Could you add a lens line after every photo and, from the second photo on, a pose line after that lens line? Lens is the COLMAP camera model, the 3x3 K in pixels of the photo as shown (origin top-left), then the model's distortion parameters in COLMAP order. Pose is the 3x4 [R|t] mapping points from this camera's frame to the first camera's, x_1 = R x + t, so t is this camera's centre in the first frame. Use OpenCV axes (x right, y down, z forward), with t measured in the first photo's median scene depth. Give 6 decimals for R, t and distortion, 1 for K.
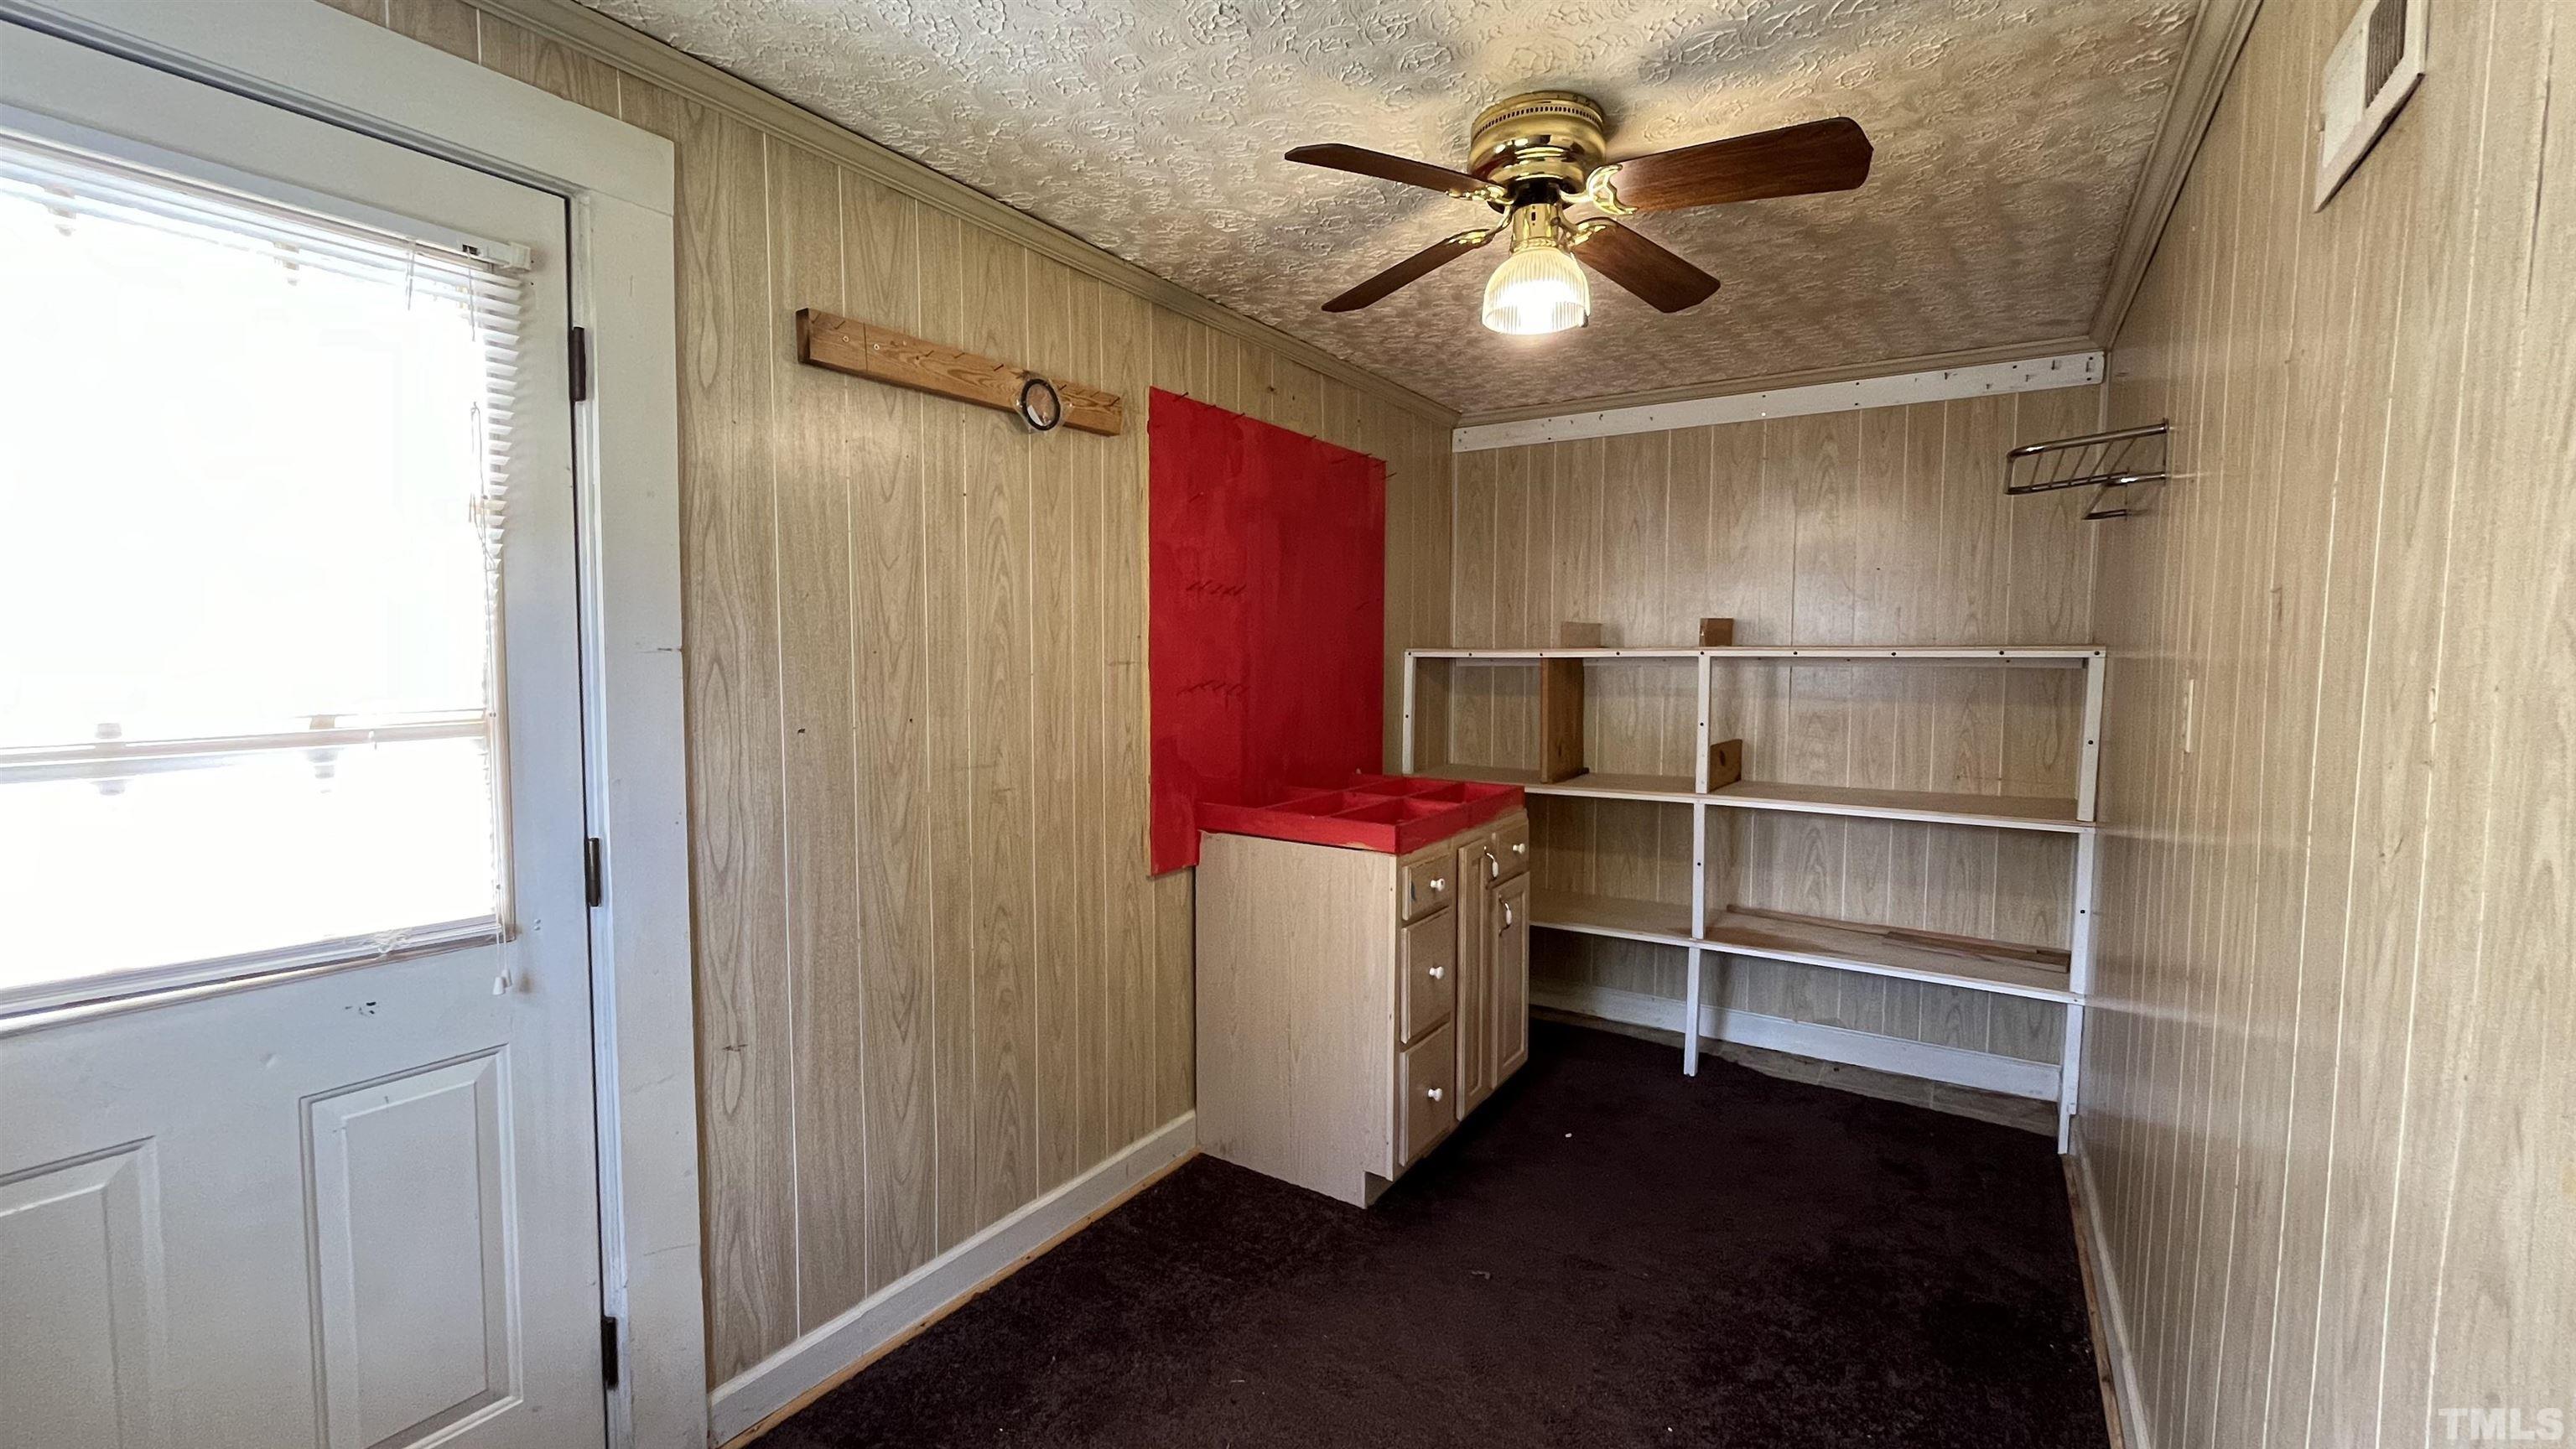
lens RADIAL K [[1039.9, 0, 1276.0], [0, 1039.9, 720.6], [0, 0, 1]] dist [-0.001438, -0.000887]
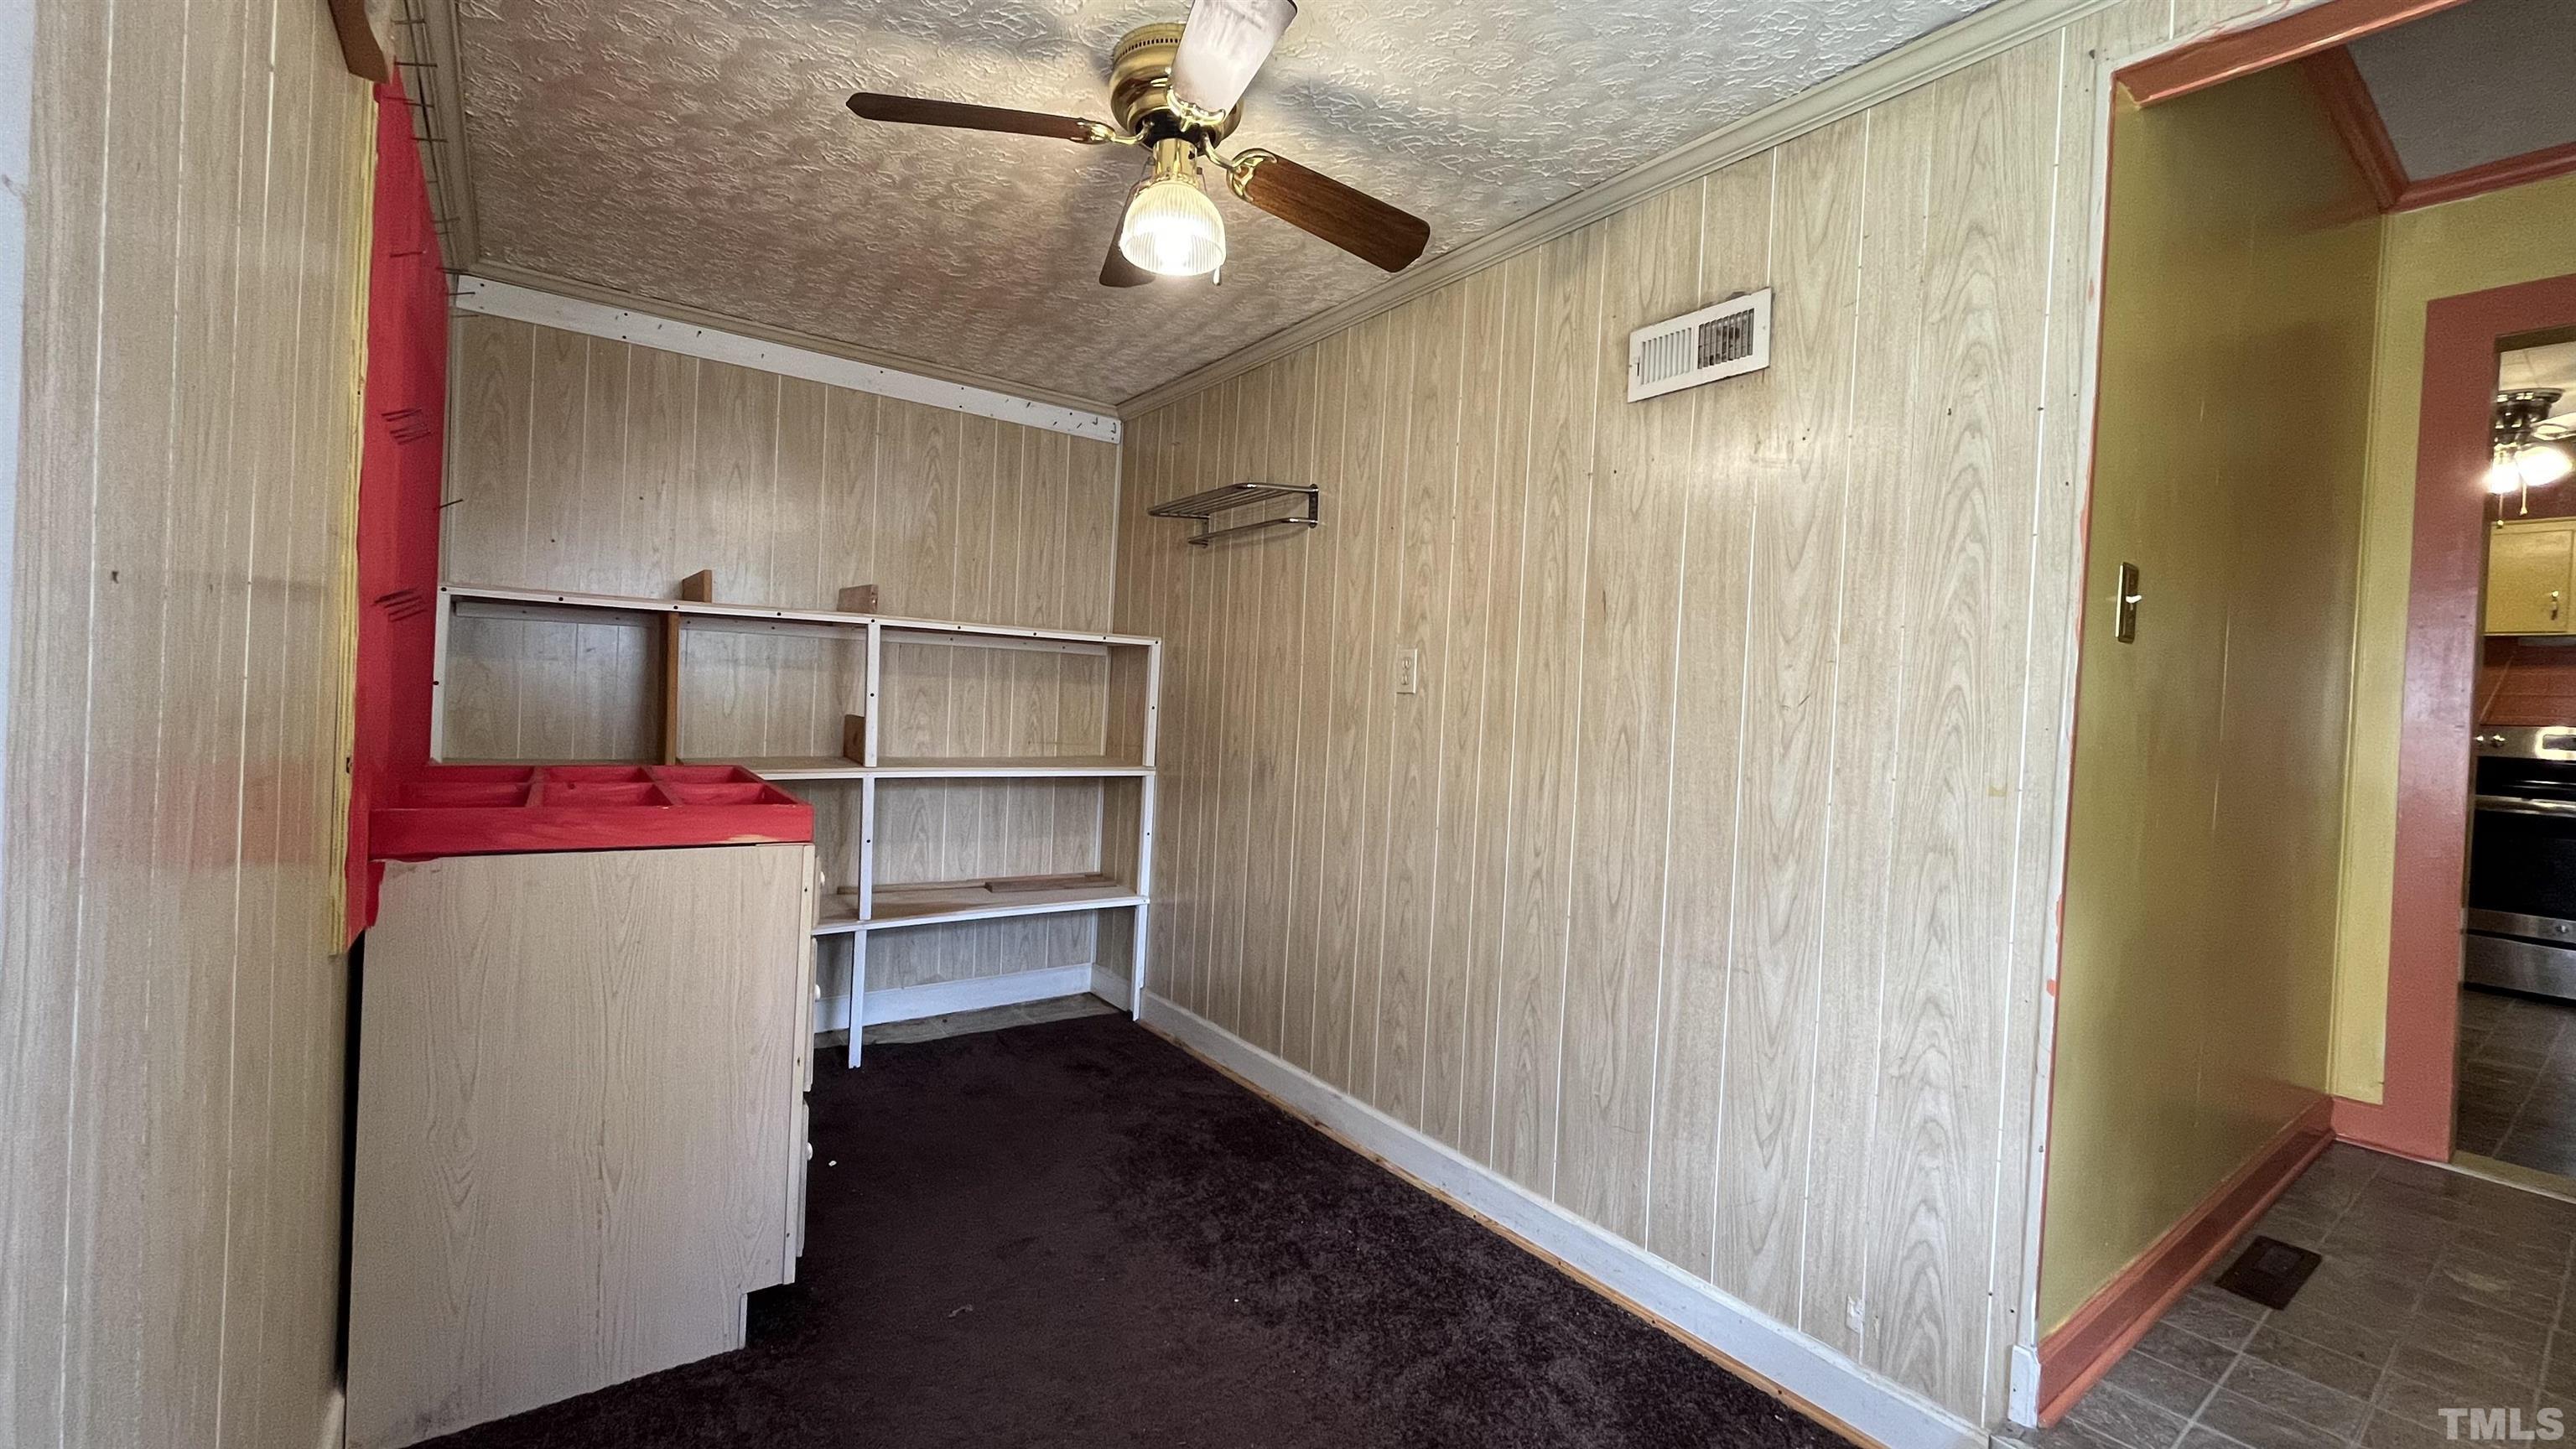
lens RADIAL K [[1039.9, 0, 1278.5], [0, 1039.9, 718.1], [0, 0, 1]] dist [-0.001438, -0.000887]
pose [[0.344037, -0.002811, 0.938952, -0.368702], [0.018987, 0.999812, -0.003964, 0.036546], [-0.938764, 0.019192, 0.344026, 0.321130]]
